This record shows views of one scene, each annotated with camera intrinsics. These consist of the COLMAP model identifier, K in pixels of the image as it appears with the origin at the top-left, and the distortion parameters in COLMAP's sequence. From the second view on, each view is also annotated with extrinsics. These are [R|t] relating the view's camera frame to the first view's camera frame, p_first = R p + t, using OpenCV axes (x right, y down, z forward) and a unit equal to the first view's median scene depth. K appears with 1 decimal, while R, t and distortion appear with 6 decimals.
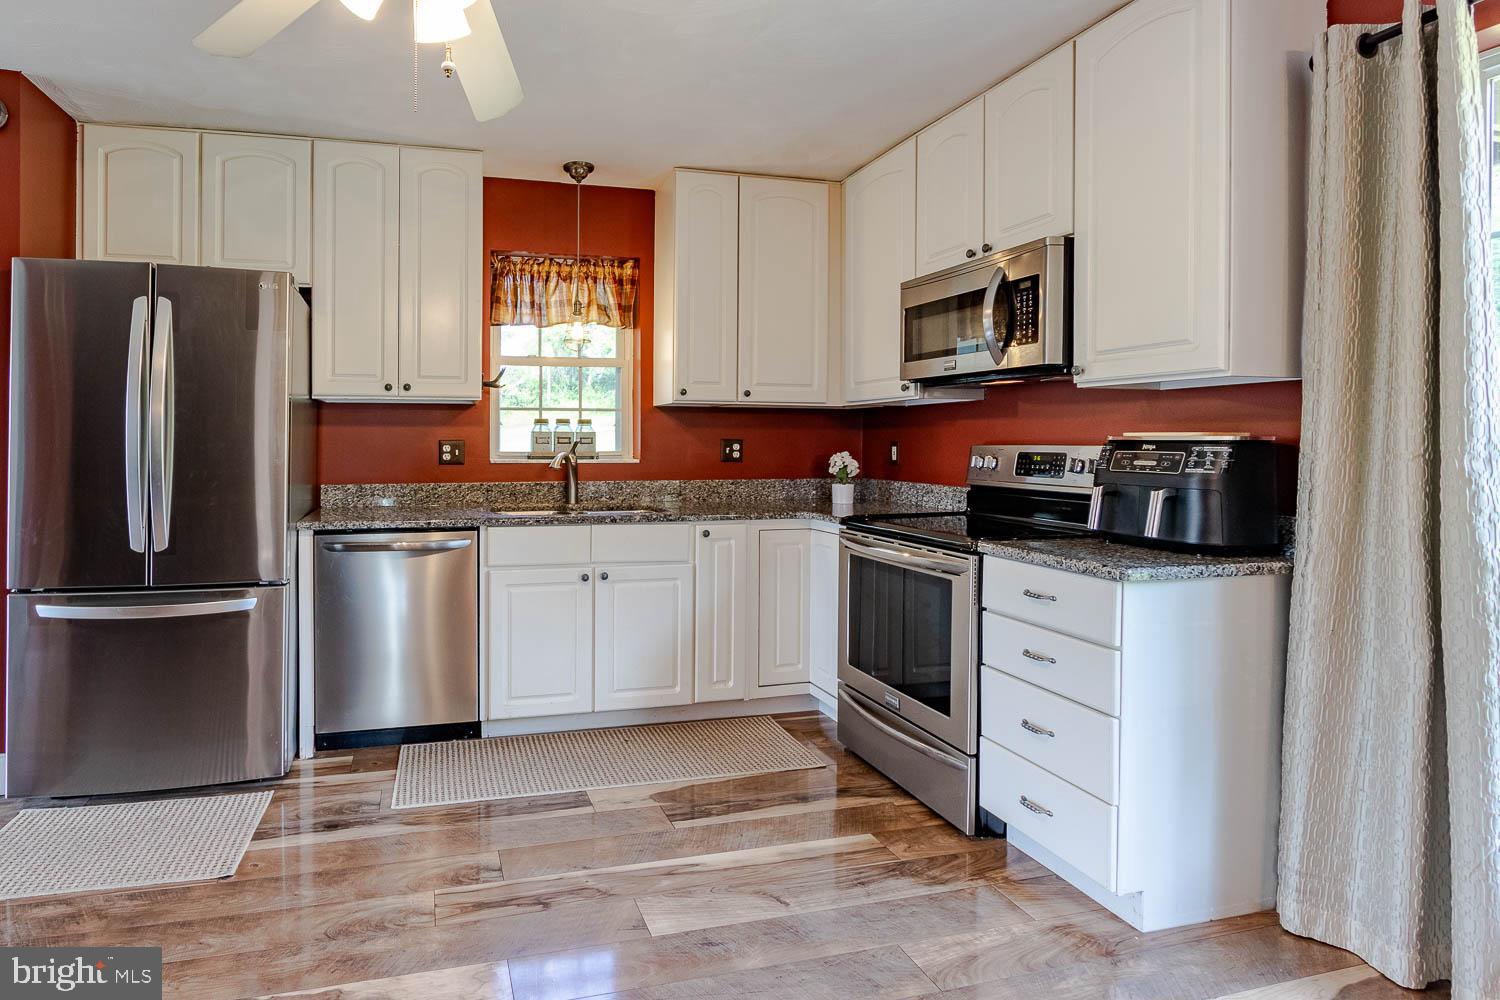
lens RADIAL K [[884.1, 0, 723.6], [0, 884.1, 439.4], [0, 0, 1]] dist [-0.022816, 0.001186]
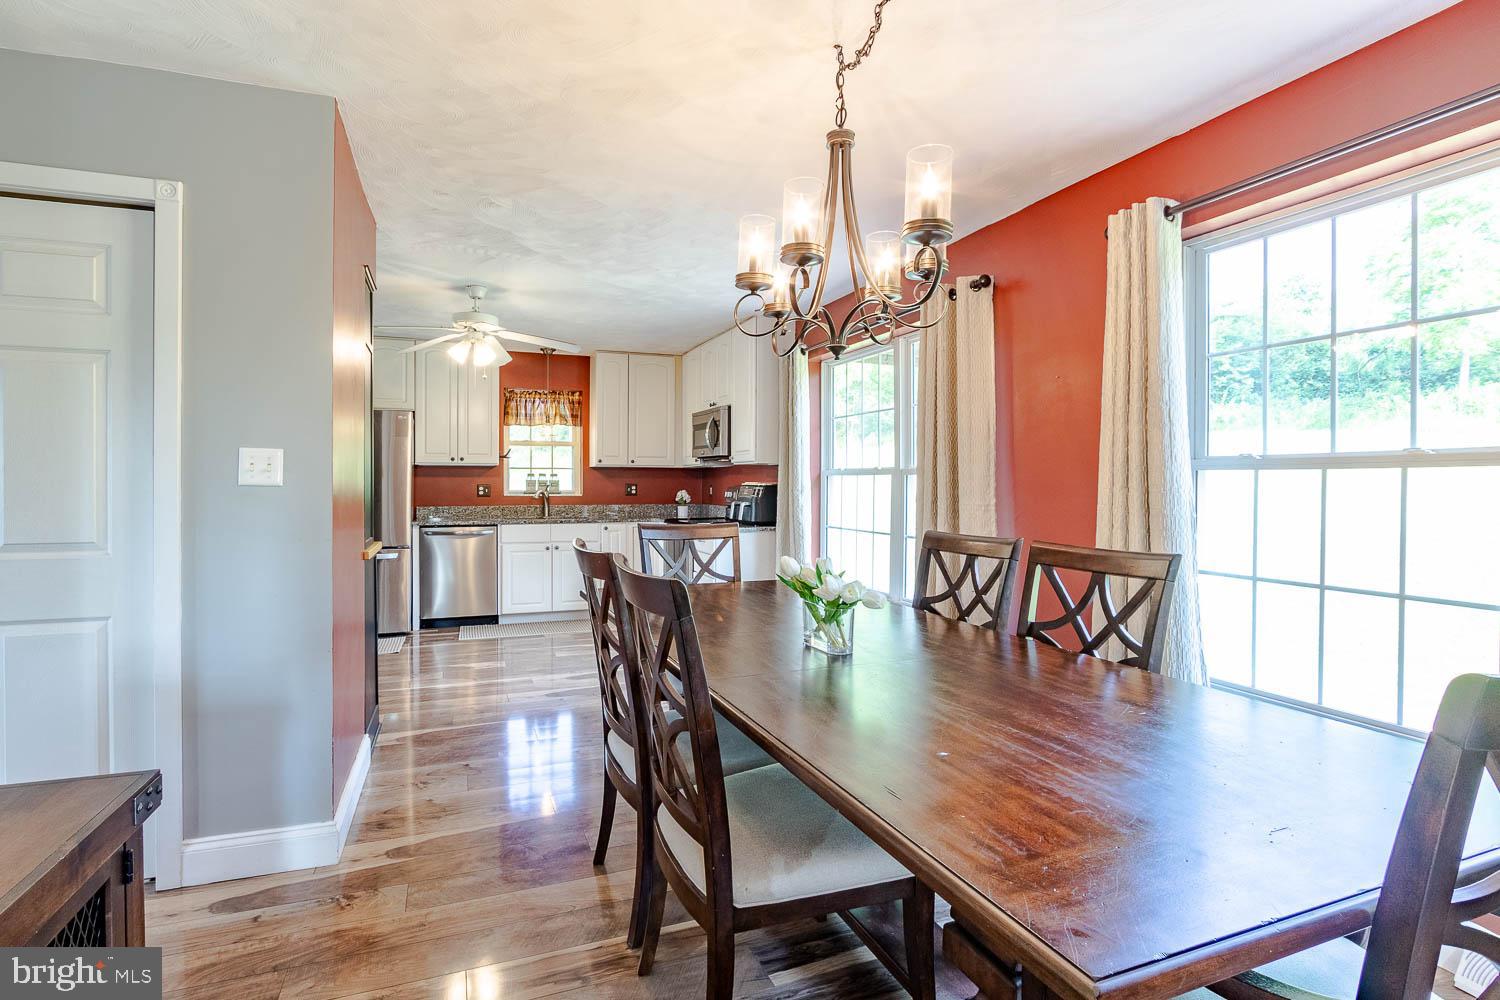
lens RADIAL K [[722.0, 0, 764.0], [0, 722.0, 487.8], [0, 0, 1]] dist [-0.016952, 0.000866]
pose [[0.997127, 0.000510, 0.075750, 0.194701], [-0.001040, 0.999975, 0.006954, -0.003230], [-0.075745, -0.007013, 0.997103, -0.653765]]
